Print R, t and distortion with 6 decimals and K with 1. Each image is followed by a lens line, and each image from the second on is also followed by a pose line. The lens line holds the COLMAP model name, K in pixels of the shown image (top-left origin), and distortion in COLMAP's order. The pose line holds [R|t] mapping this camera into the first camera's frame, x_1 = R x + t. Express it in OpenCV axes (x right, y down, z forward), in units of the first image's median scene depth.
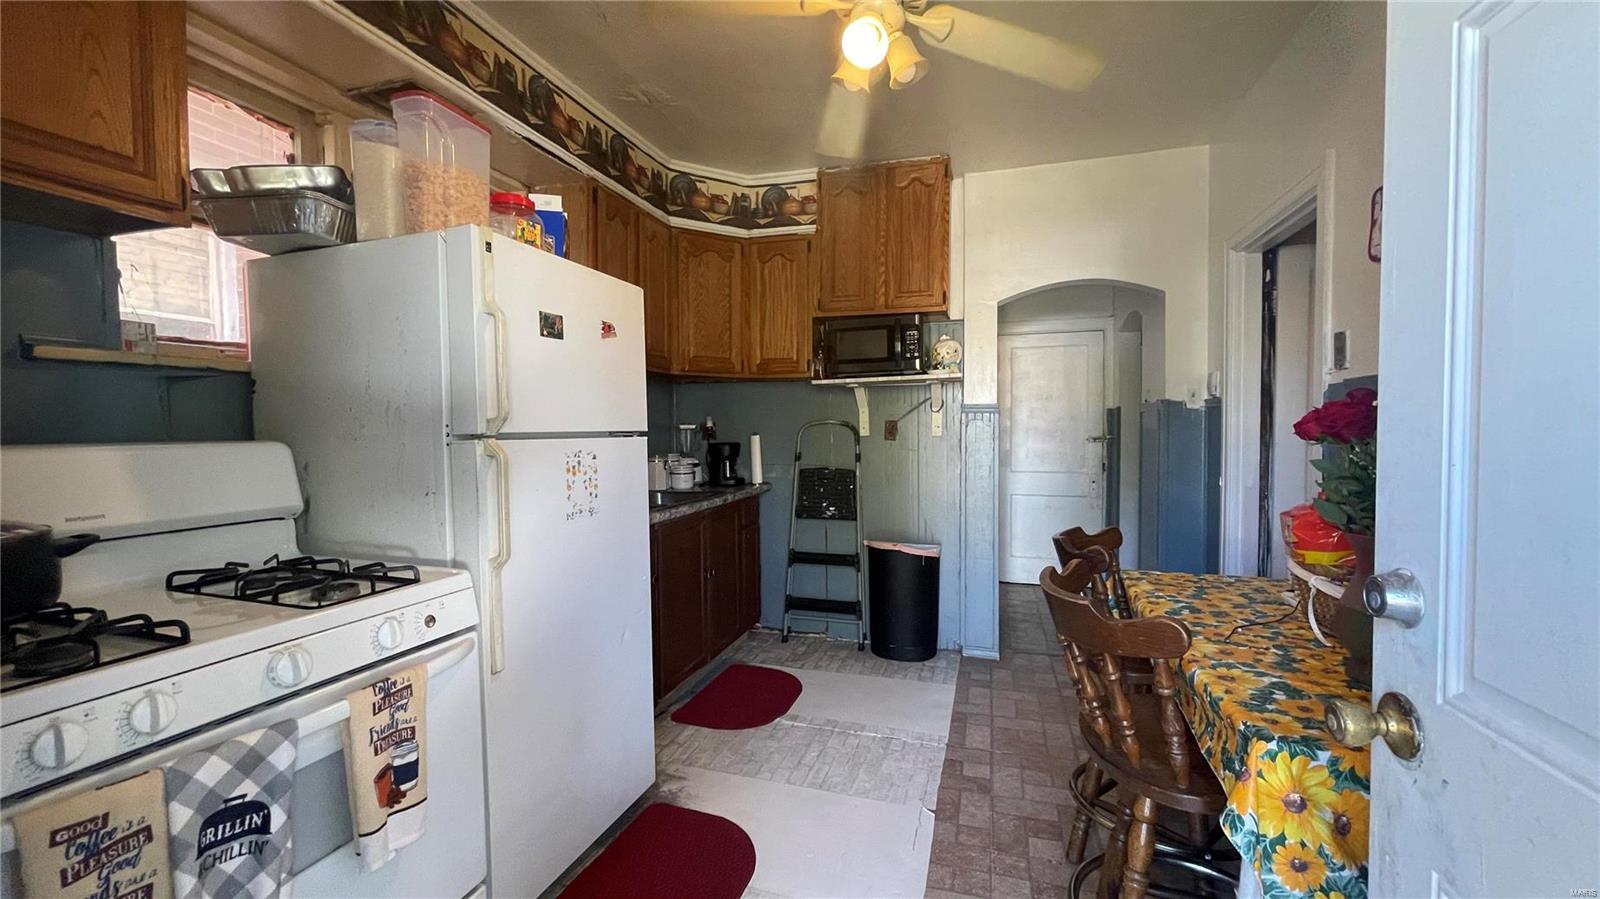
lens RADIAL K [[642.0, 0, 787.6], [0, 642.0, 449.0], [0, 0, 1]] dist [0.000595, 0.000110]
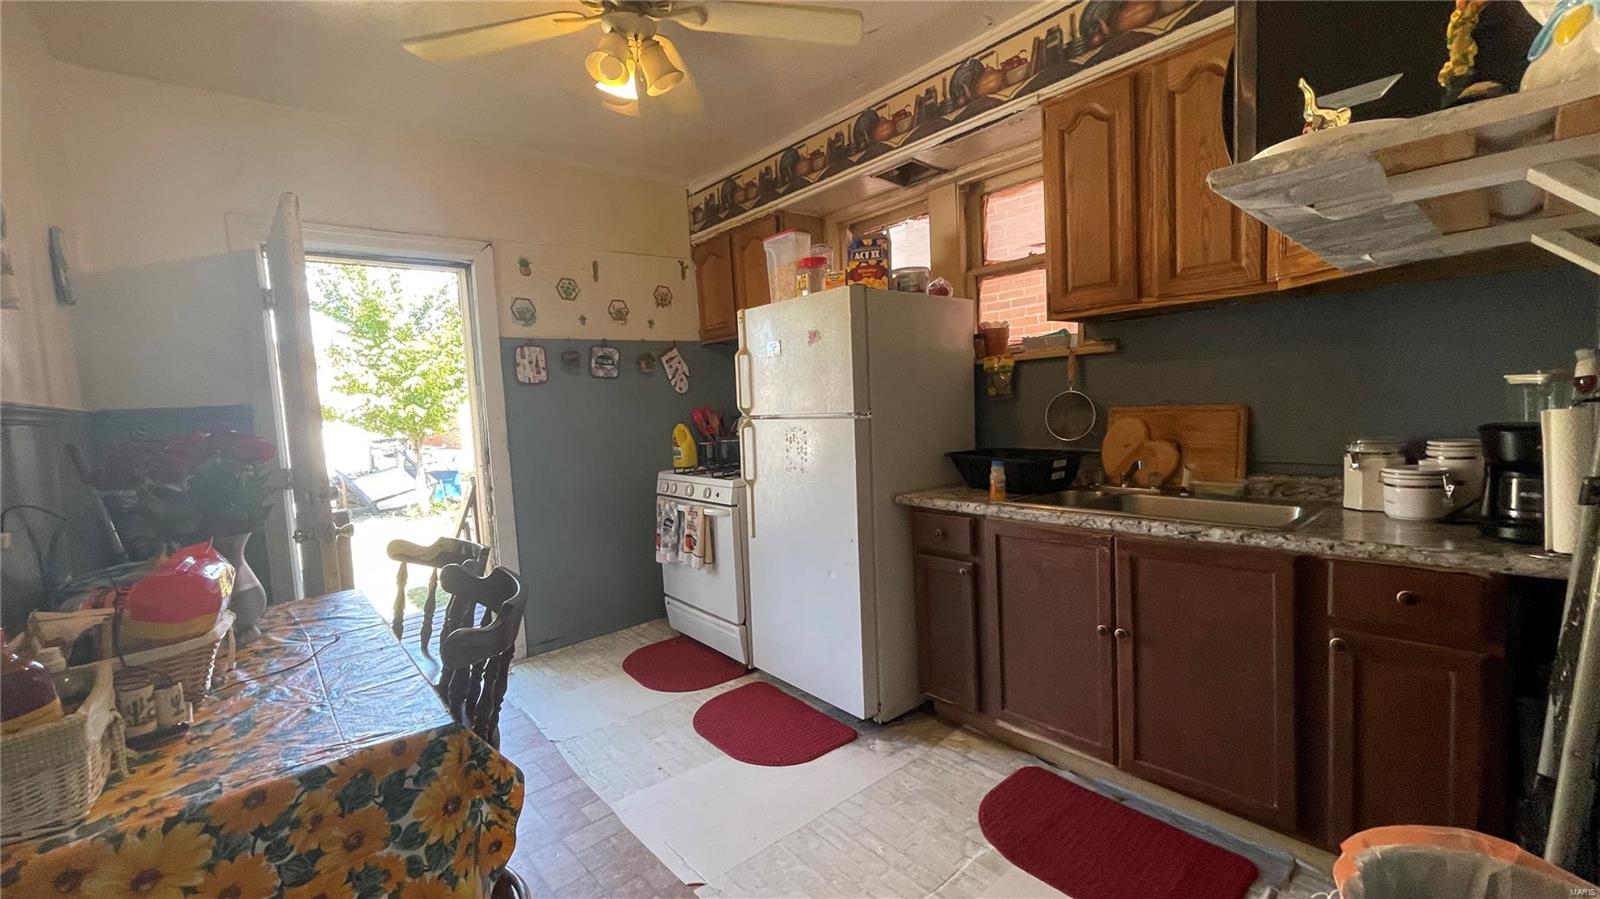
lens RADIAL K [[652.0, 0, 799.6], [0, 652.0, 447.0], [0, 0, 1]] dist [0.000537, 0.000047]
pose [[-0.510615, 0.100674, -0.853895, 0.888882], [0.028740, 0.994565, 0.100073, -0.095453], [0.859329, 0.026558, -0.510733, 1.657891]]
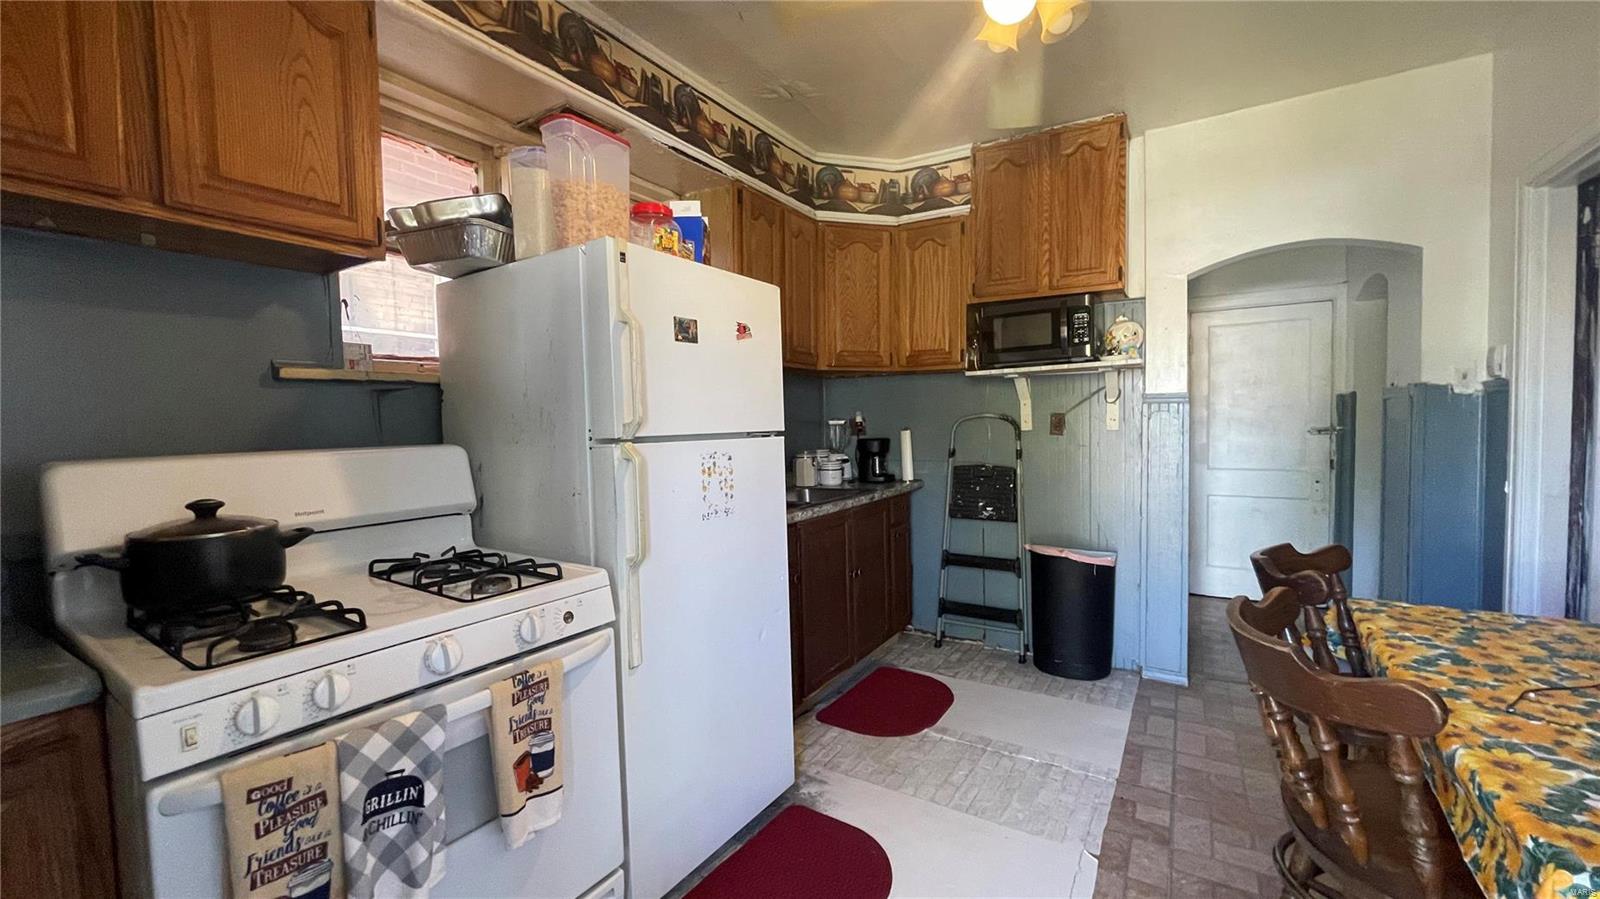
lens RADIAL K [[641.8, 0, 788.1], [0, 641.8, 449.3], [0, 0, 1]] dist [-0.001851, -0.000172]
pose [[0.968242, -0.000674, -0.250014, 0.037912], [0.004233, 0.999897, 0.013698, -0.014167], [0.249980, -0.014322, 0.968145, 0.048273]]
